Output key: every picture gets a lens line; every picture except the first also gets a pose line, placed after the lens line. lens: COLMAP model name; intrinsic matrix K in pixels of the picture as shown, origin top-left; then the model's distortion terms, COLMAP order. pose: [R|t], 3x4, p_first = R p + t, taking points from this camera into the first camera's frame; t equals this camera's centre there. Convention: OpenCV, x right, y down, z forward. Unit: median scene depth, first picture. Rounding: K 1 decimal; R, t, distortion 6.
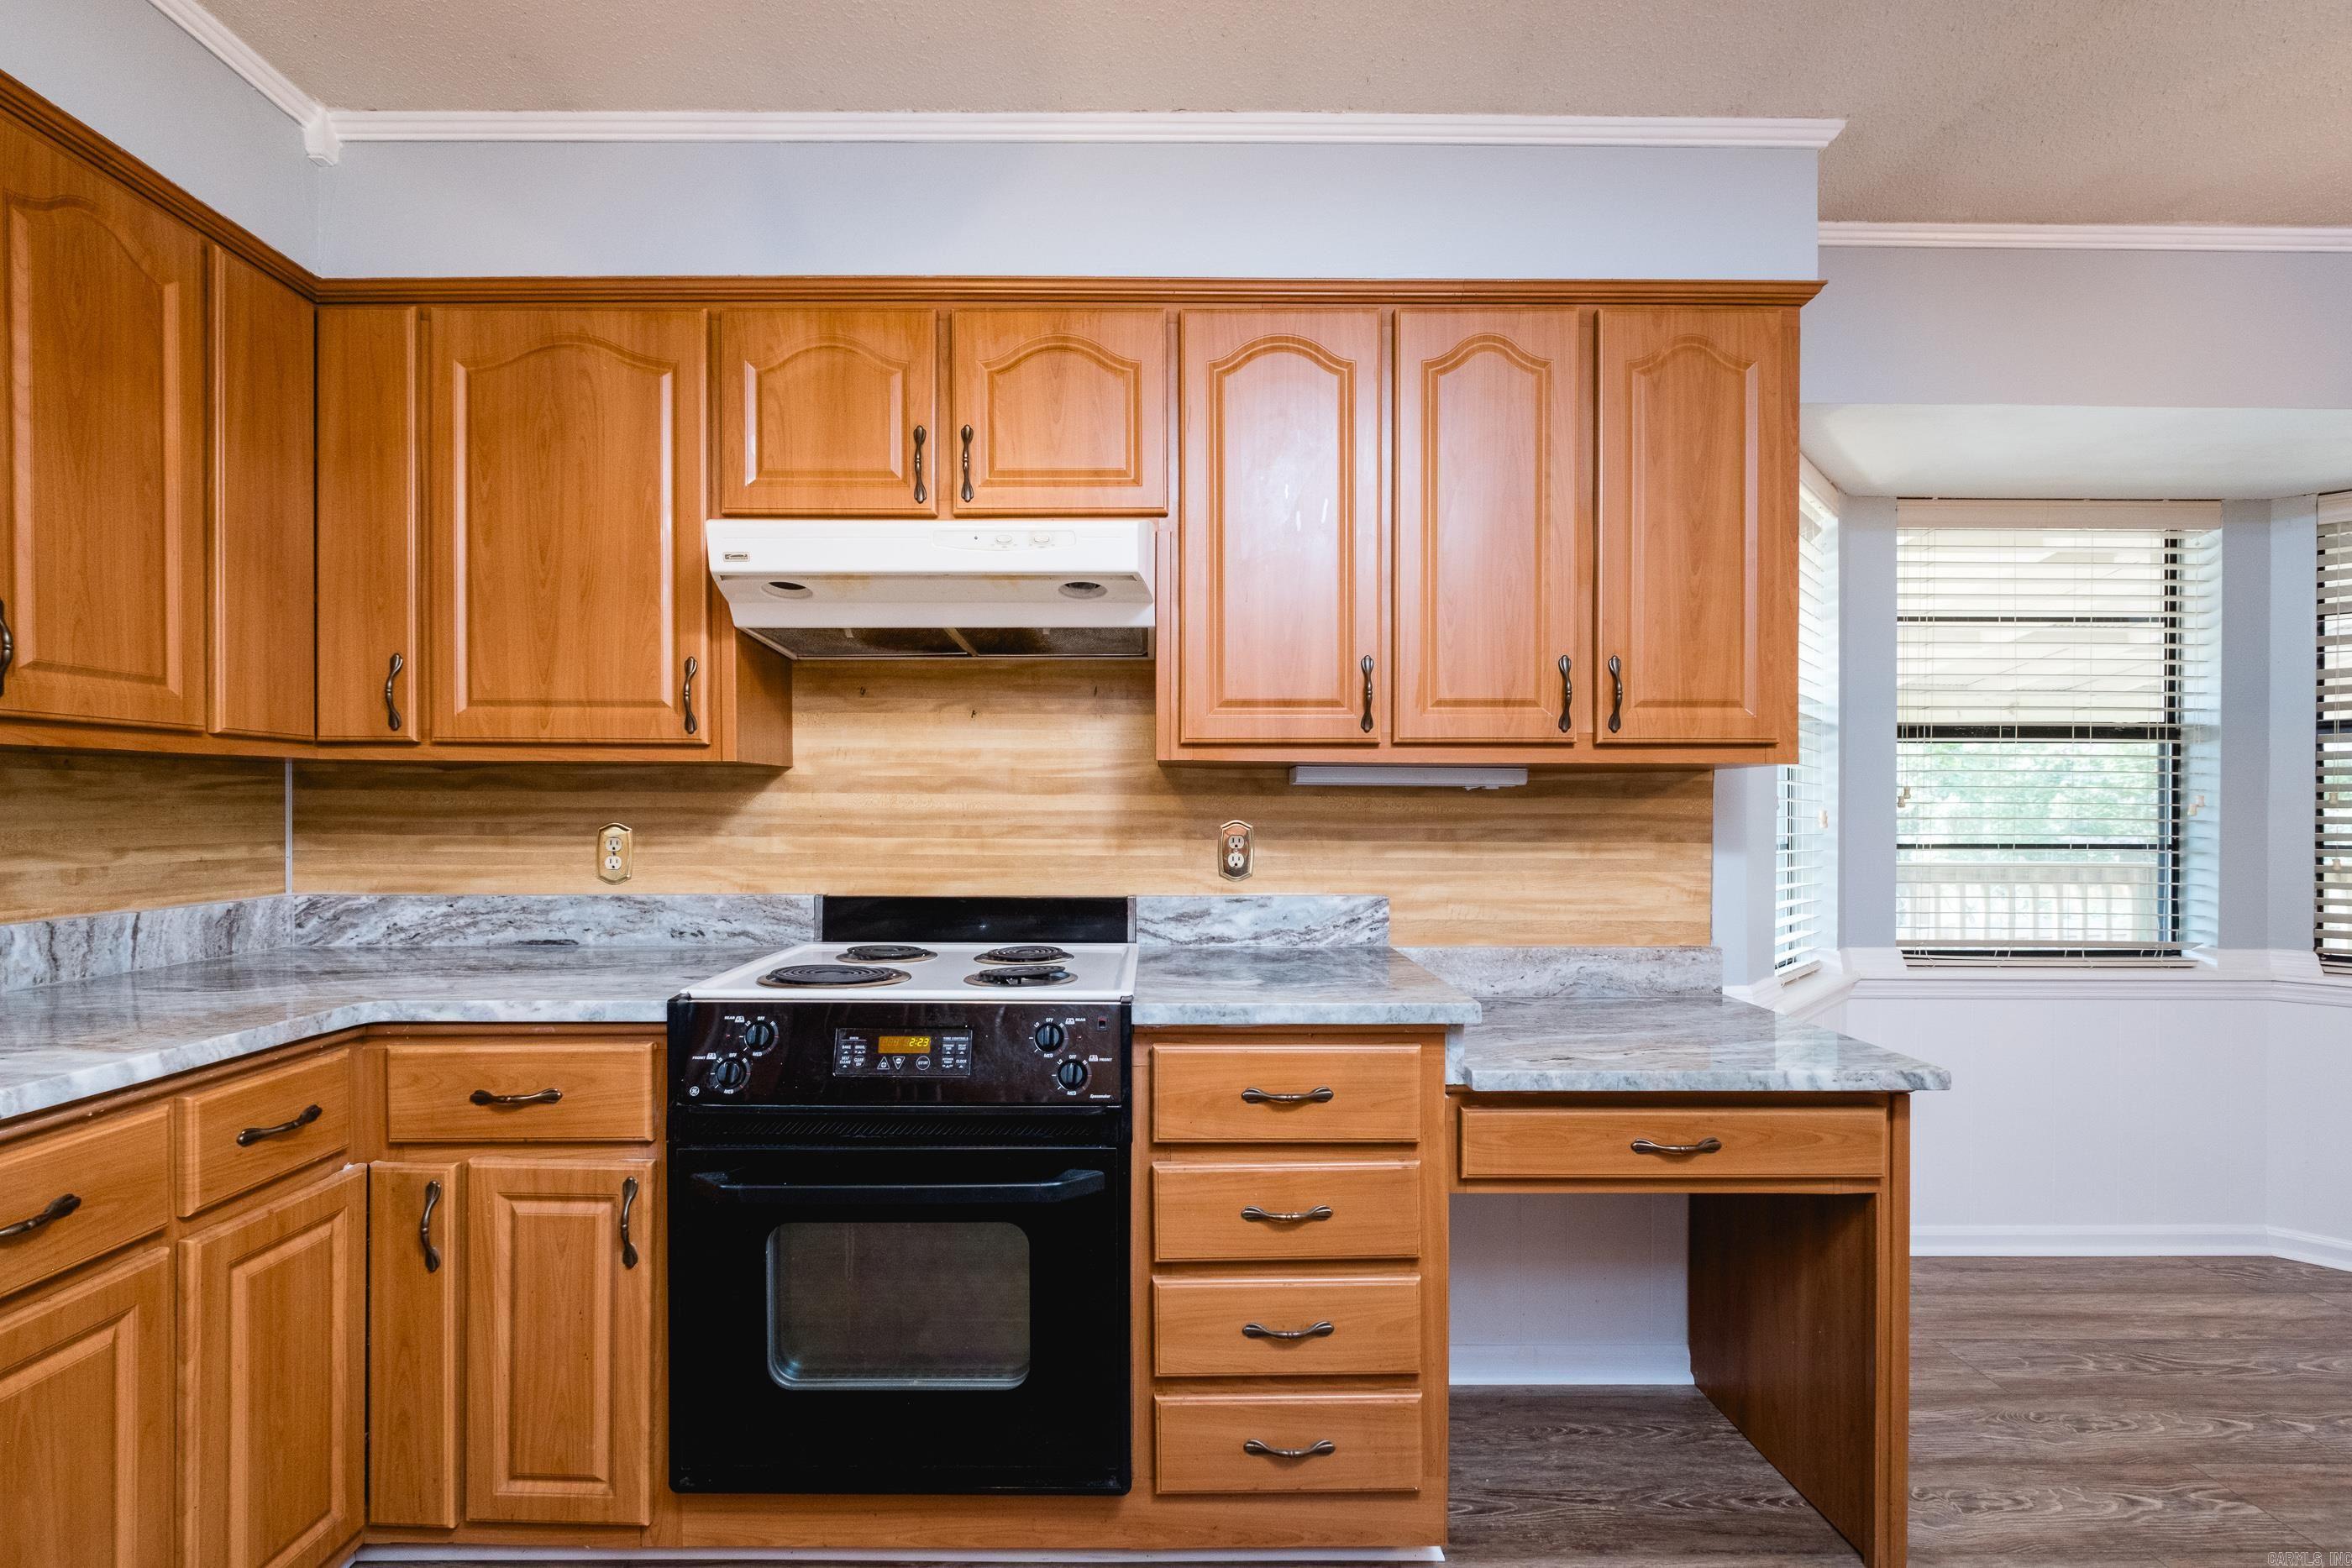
lens RADIAL K [[1061.6, 0, 1106.0], [0, 1061.6, 800.8], [0, 0, 1]] dist [0.005672, -0.004983]
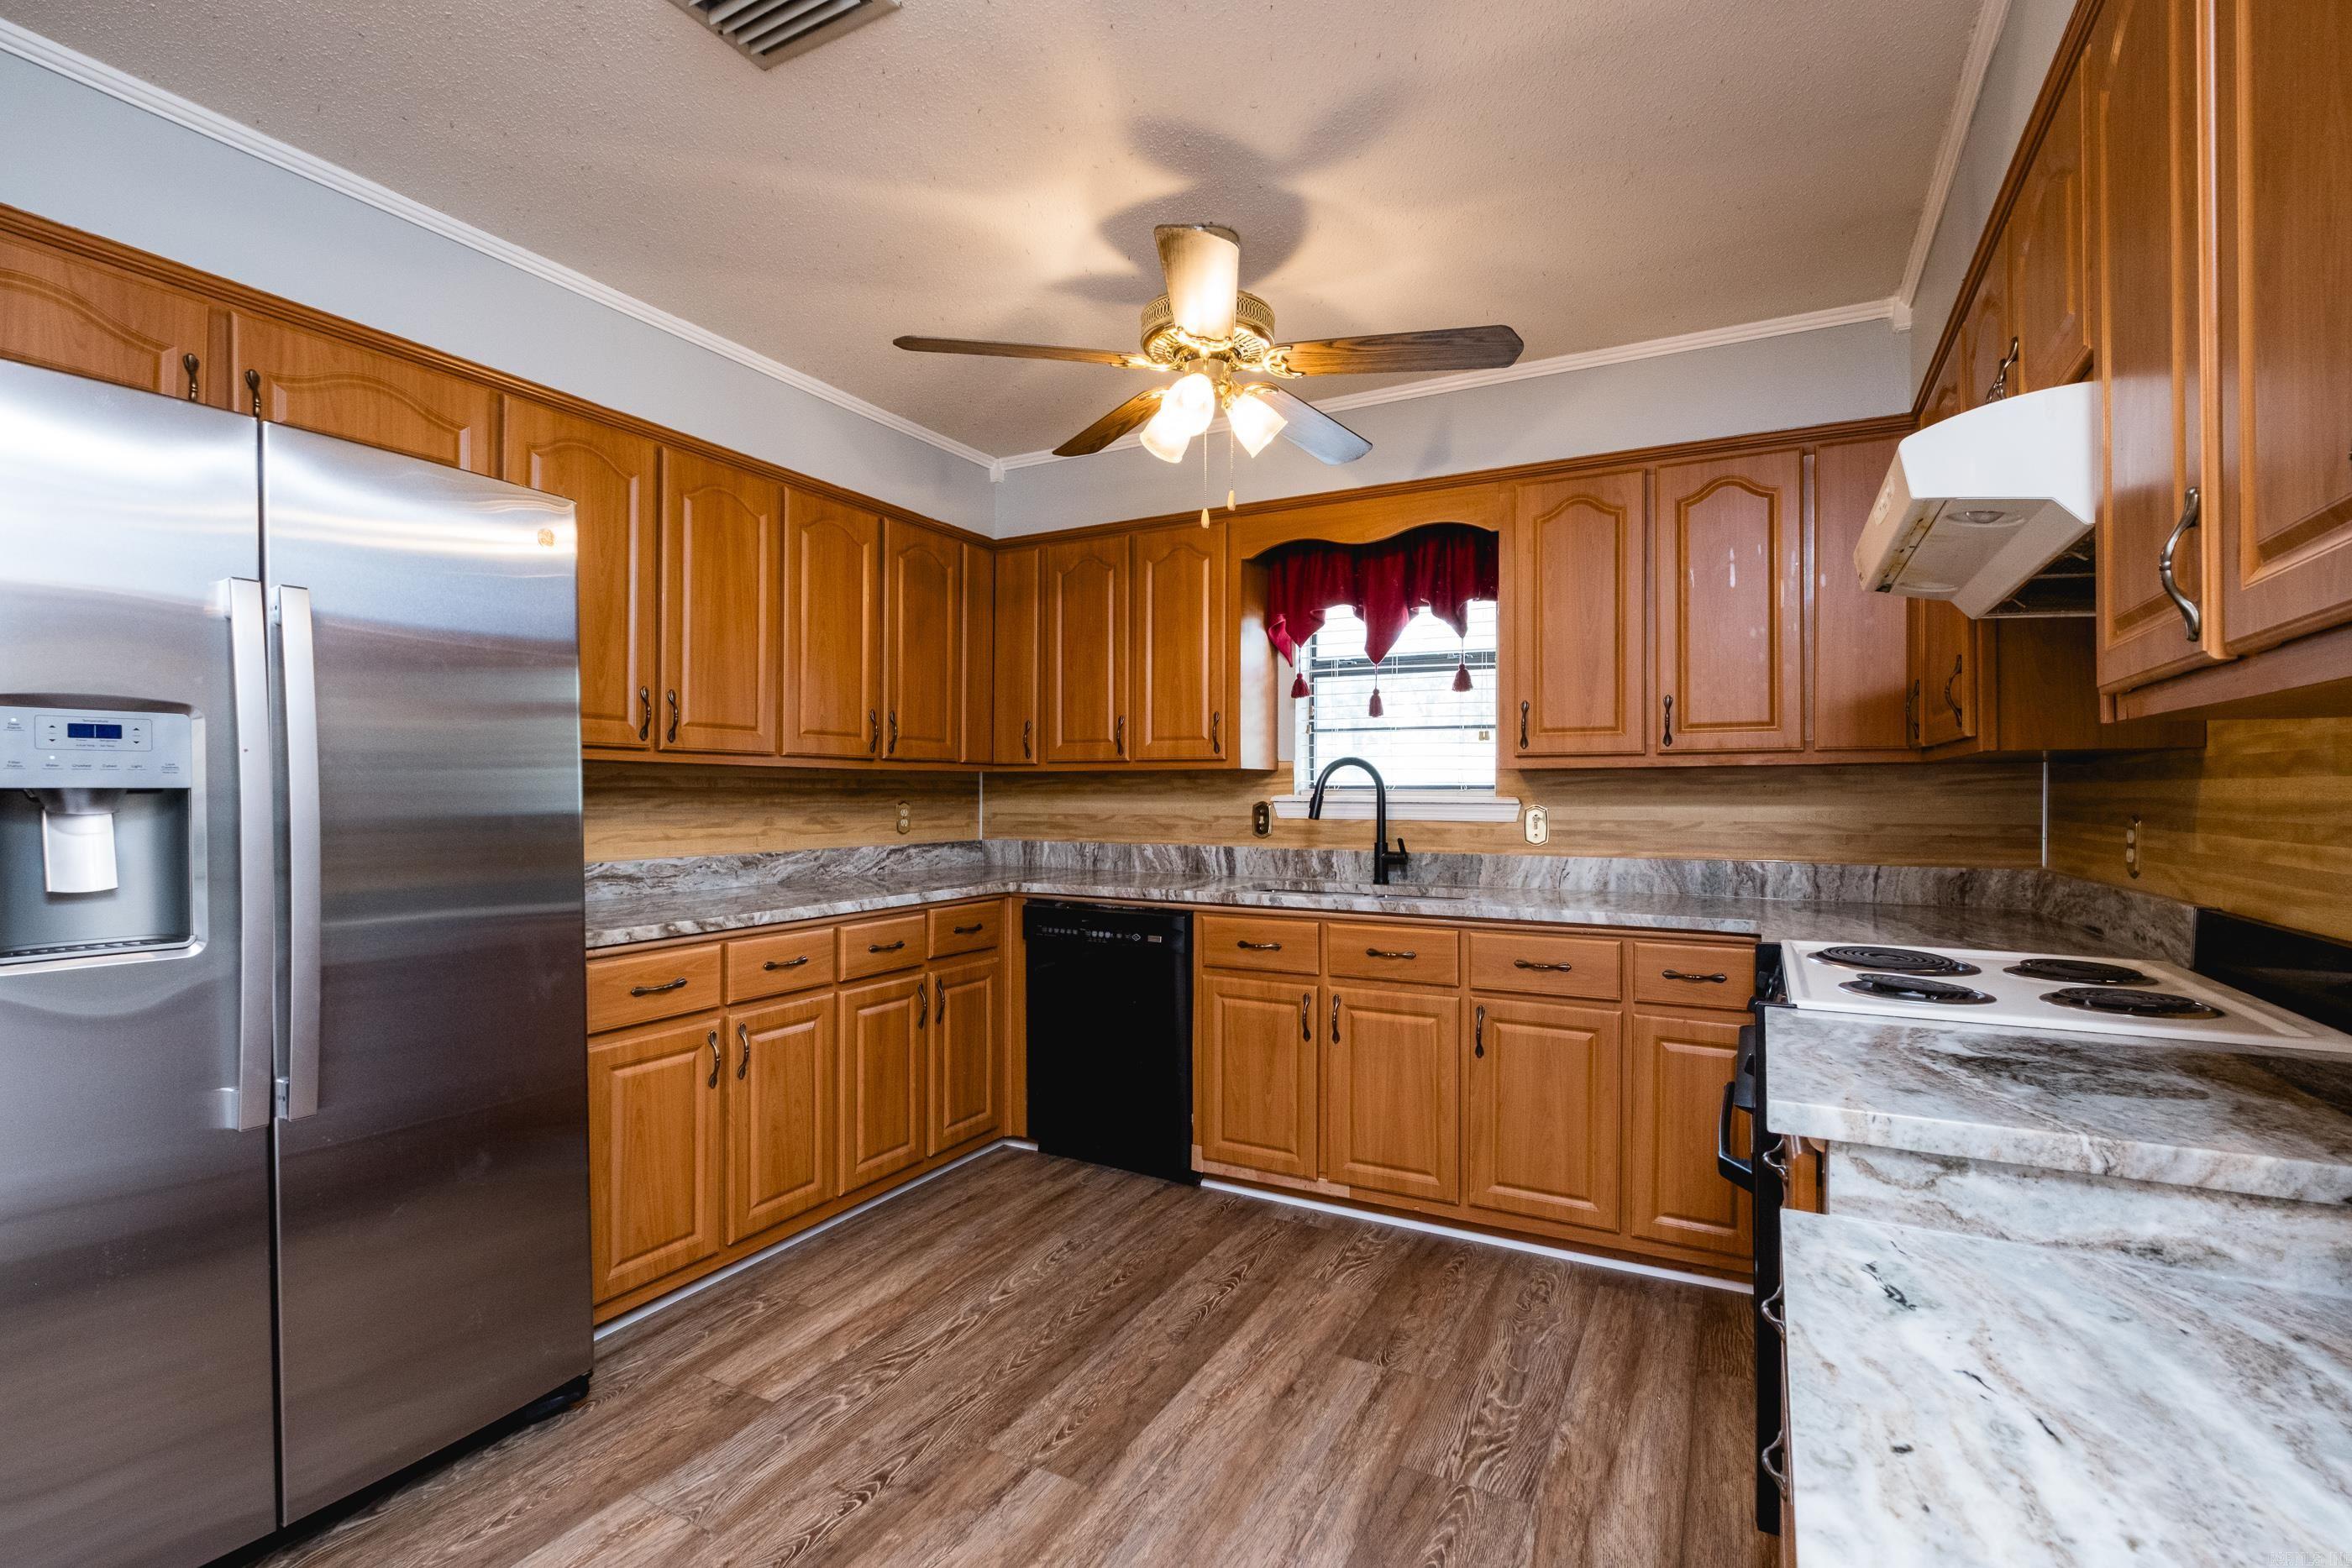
lens RADIAL K [[1061.6, 0, 1170.4], [0, 1061.6, 792.1], [0, 0, 1]] dist [0.005672, -0.004983]
pose [[-0.480554, -0.006989, -0.876937, 0.795611], [0.006722, 0.999910, -0.011652, 0.007247], [0.876939, -0.011495, -0.480464, 0.710976]]
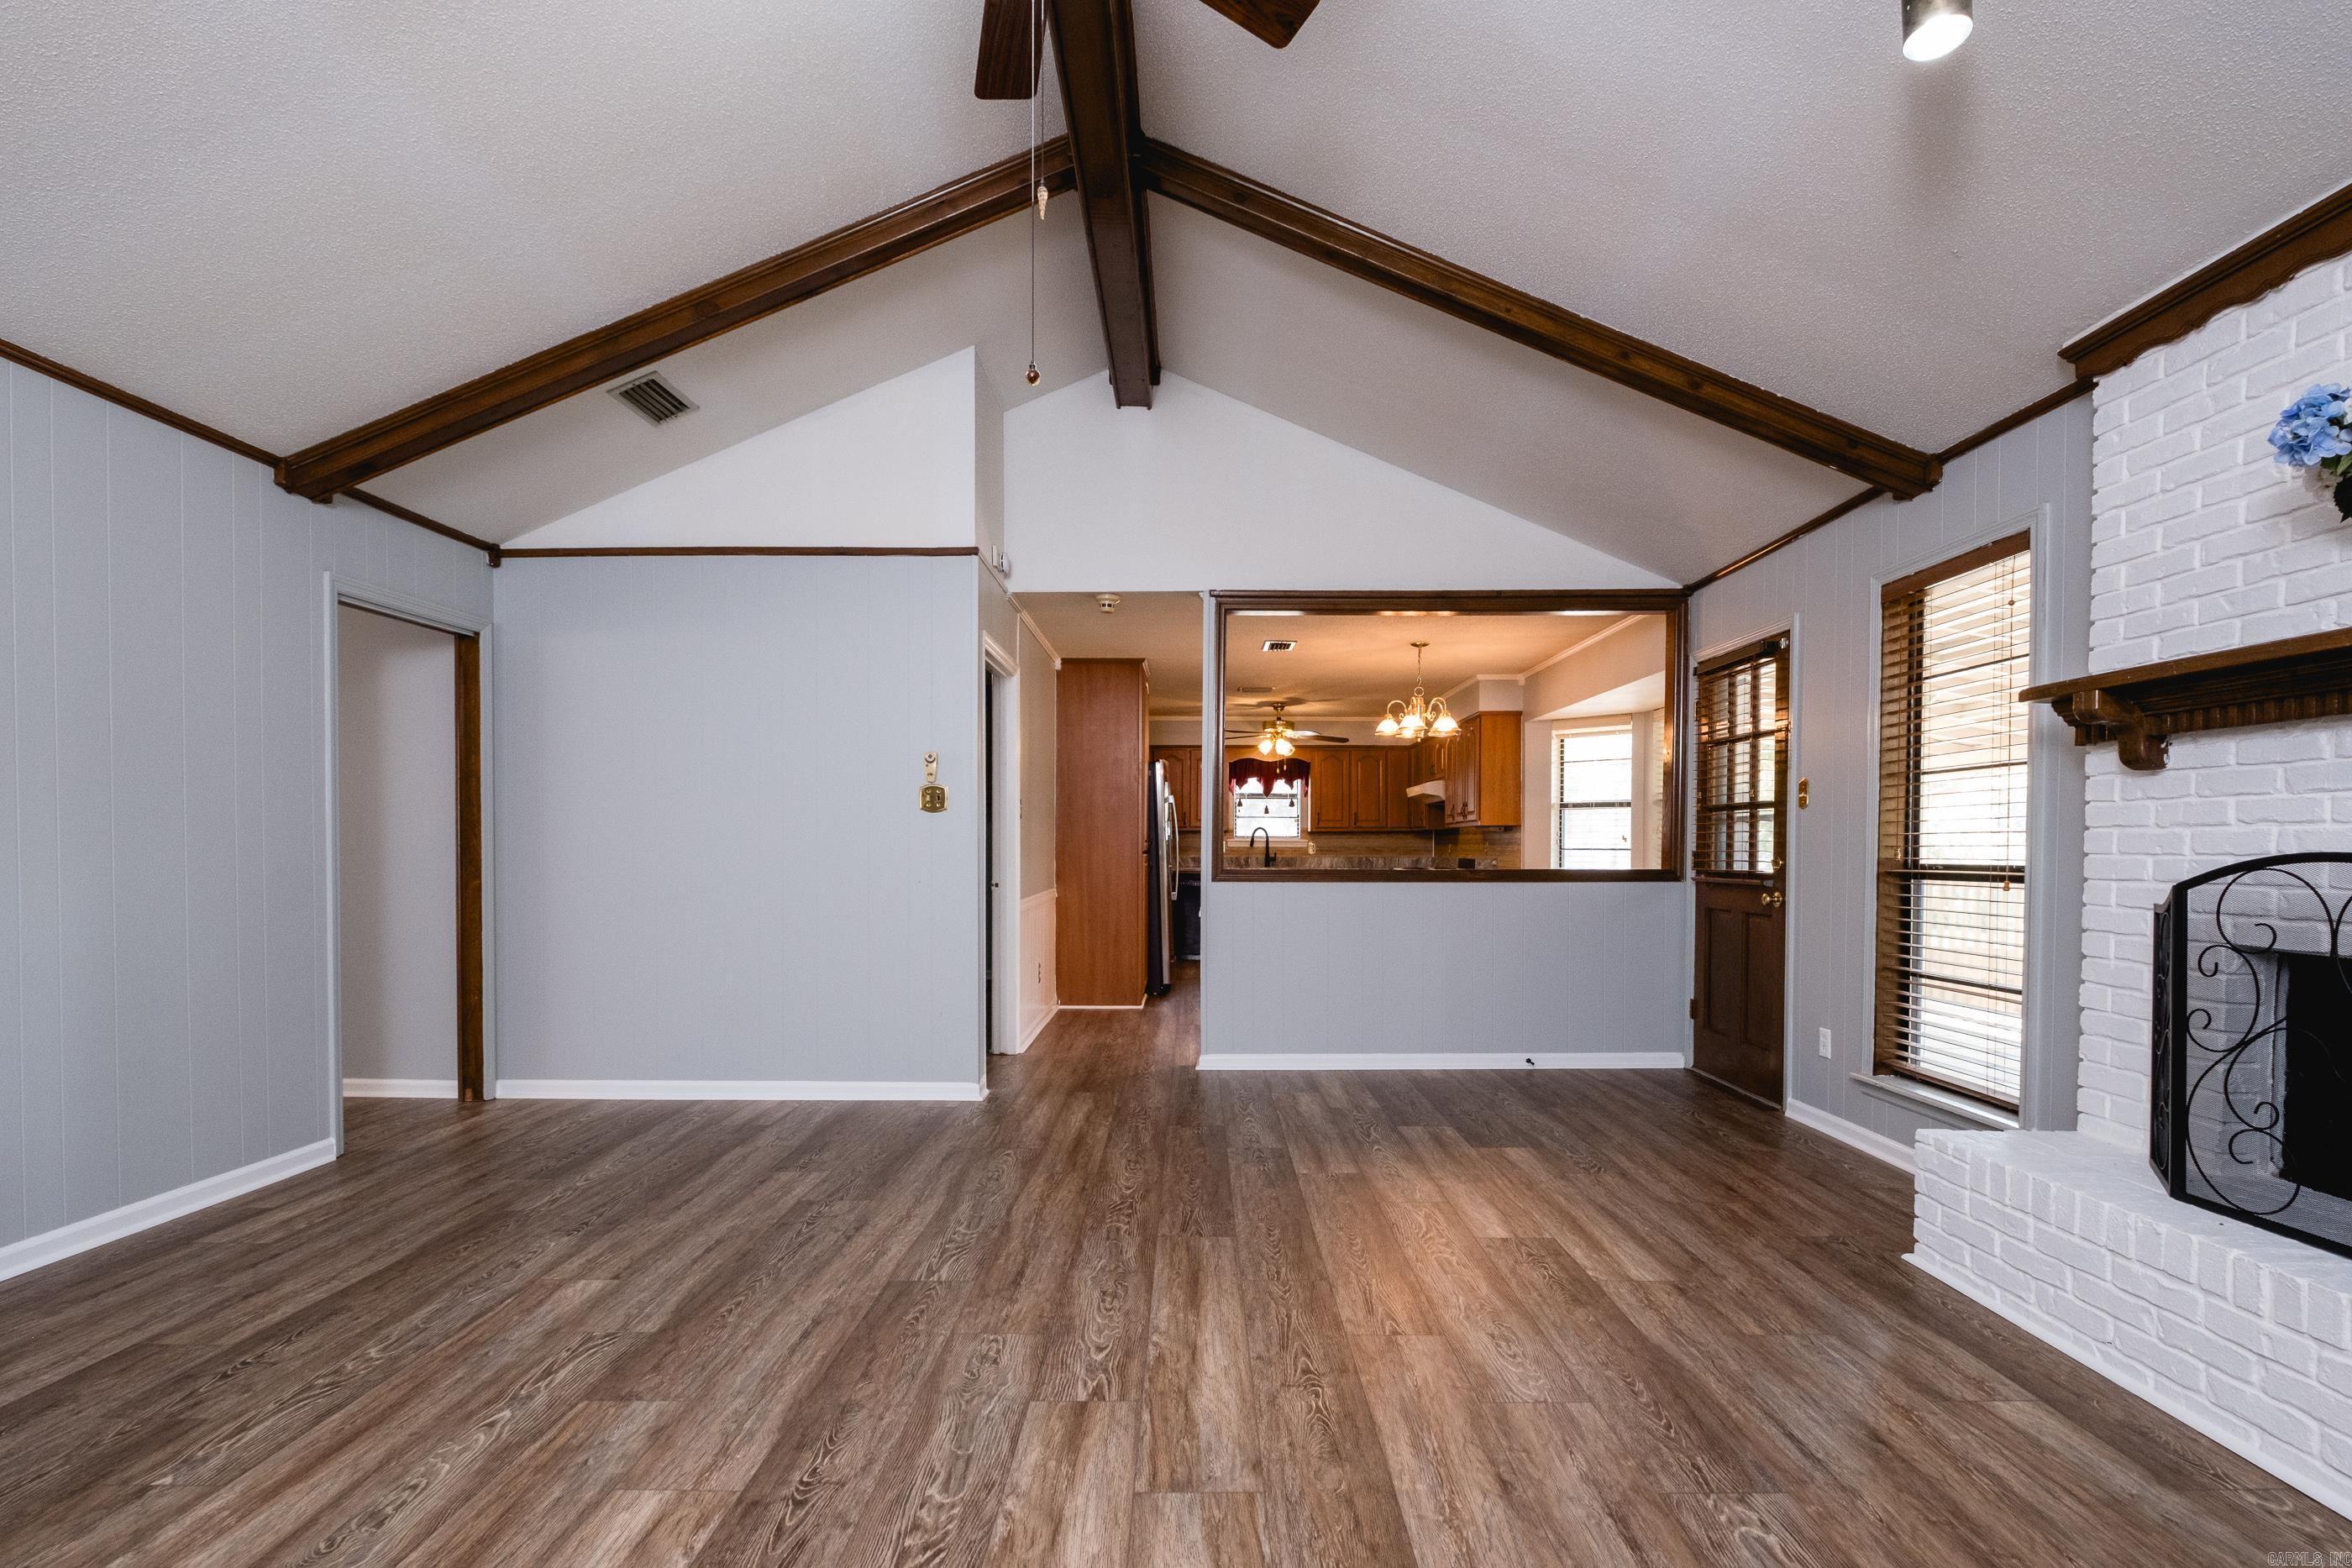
lens RADIAL K [[1061.6, 0, 1192.6], [0, 1061.6, 833.9], [0, 0, 1]] dist [0.005672, -0.004983]
pose [[-0.010912, -0.022863, -0.999679, 4.304976], [0.002199, 0.999736, -0.022888, 0.087586], [0.999938, -0.002448, -0.010858, -0.083321]]
